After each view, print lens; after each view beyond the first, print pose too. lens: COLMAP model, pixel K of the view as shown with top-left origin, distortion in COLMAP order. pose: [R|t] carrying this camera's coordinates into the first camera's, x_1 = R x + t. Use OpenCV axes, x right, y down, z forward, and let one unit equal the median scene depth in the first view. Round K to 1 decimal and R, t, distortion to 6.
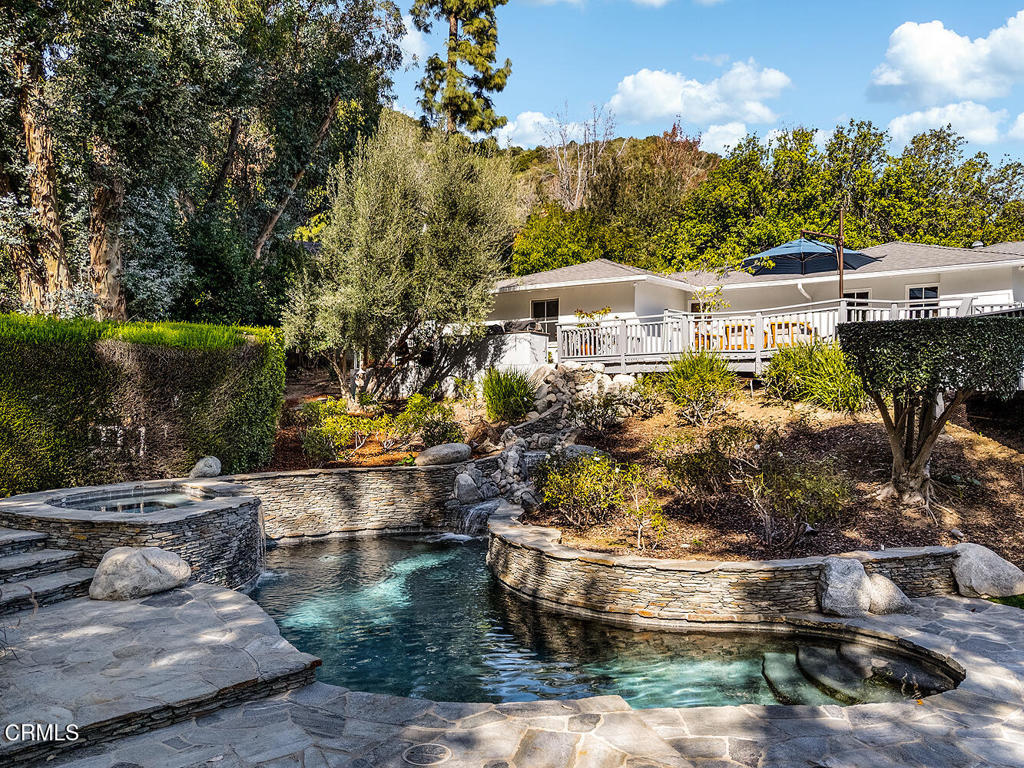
lens RADIAL K [[811.9, 0, 513.9], [0, 811.9, 405.3], [0, 0, 1]] dist [0.083710, -0.102838]
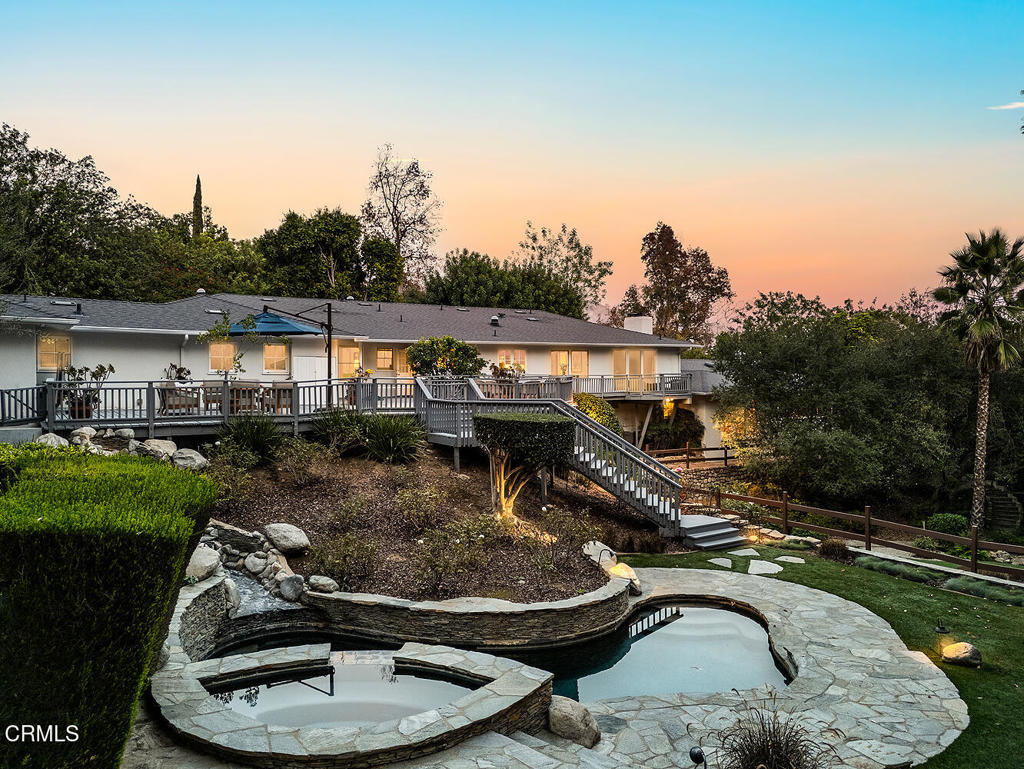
lens RADIAL K [[781.5, 0, 507.0], [0, 781.5, 385.3], [0, 0, 1]] dist [0.083428, -0.101053]
pose [[0.322822, -0.016762, 0.946311, -0.868826], [0.013169, 0.999826, 0.013218, -0.154023], [-0.946368, 0.008195, 0.322987, 0.439167]]
